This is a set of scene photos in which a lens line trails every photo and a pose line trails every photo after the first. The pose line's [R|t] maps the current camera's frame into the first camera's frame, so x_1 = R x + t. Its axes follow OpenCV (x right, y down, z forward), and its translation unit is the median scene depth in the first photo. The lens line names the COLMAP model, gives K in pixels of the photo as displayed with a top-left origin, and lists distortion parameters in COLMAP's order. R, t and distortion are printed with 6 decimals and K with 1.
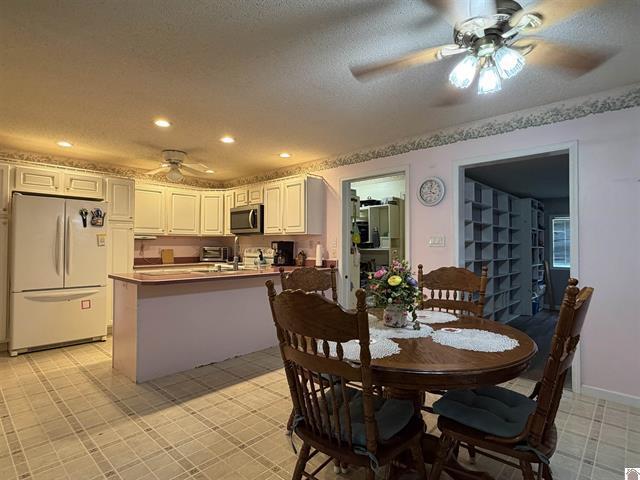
lens RADIAL K [[342.9, 0, 321.8], [0, 342.9, 239.5], [0, 0, 1]] dist [-0.000360, 0.000137]
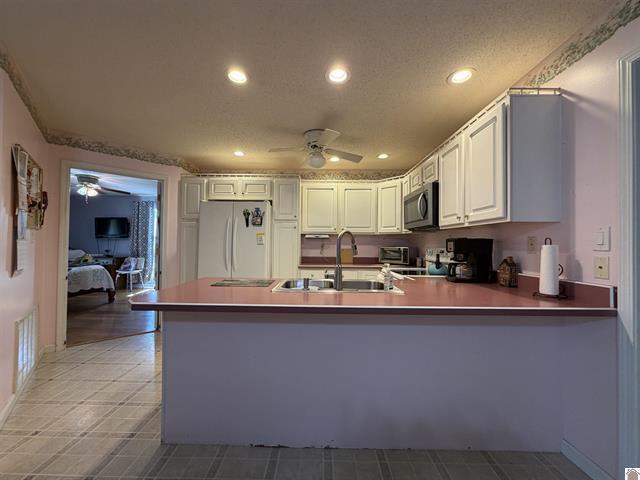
lens RADIAL K [[255.5, 0, 317.3], [0, 255.5, 240.5], [0, 0, 1]] dist [0.004386, 0.000530]
pose [[0.665941, -0.006494, -0.745976, 0.038070], [0.006360, 0.999975, -0.003027, 0.009098], [0.745977, -0.002728, 0.665966, 0.561638]]
